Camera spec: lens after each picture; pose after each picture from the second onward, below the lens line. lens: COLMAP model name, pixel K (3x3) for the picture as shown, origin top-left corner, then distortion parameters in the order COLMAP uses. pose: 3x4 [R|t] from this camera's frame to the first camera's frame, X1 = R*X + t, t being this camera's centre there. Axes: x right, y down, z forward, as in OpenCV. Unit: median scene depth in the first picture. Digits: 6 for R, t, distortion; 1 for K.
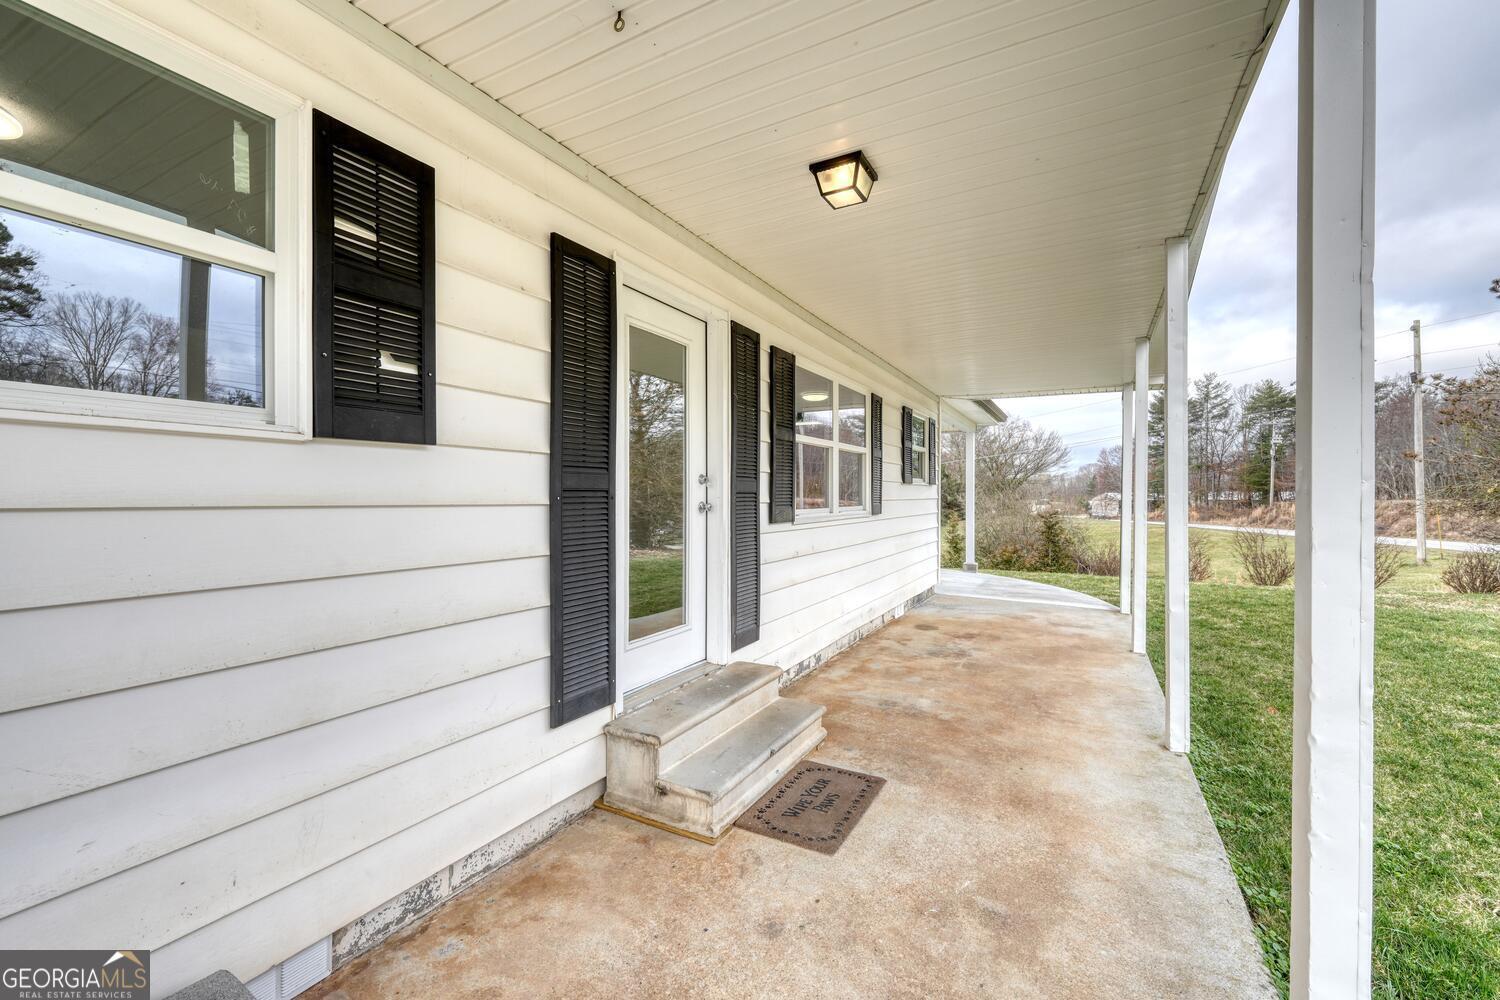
lens RADIAL K [[621.9, 0, 752.1], [0, 621.9, 492.4], [0, 0, 1]] dist [0.000583, 0.001162]
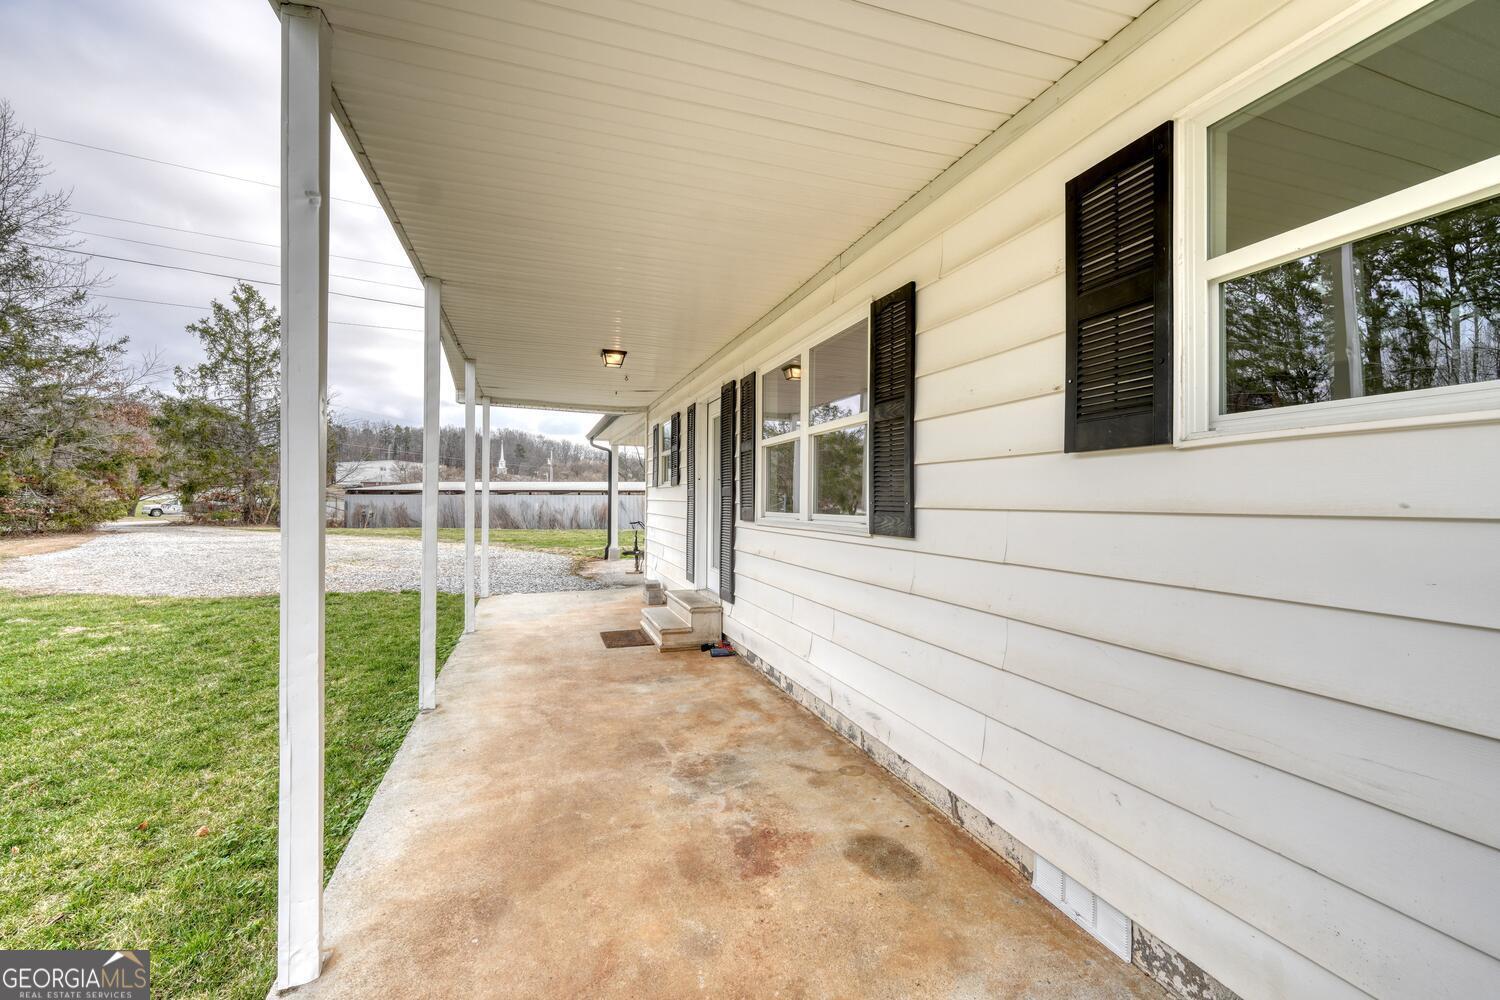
lens RADIAL K [[621.9, 0, 751.2], [0, 621.9, 502.3], [0, 0, 1]] dist [0.000583, 0.001162]
pose [[-0.674857, -0.004189, -0.737937, 0.847035], [-0.003961, 0.999990, -0.002054, 0.014555], [0.737938, 0.001537, -0.674866, 1.672801]]
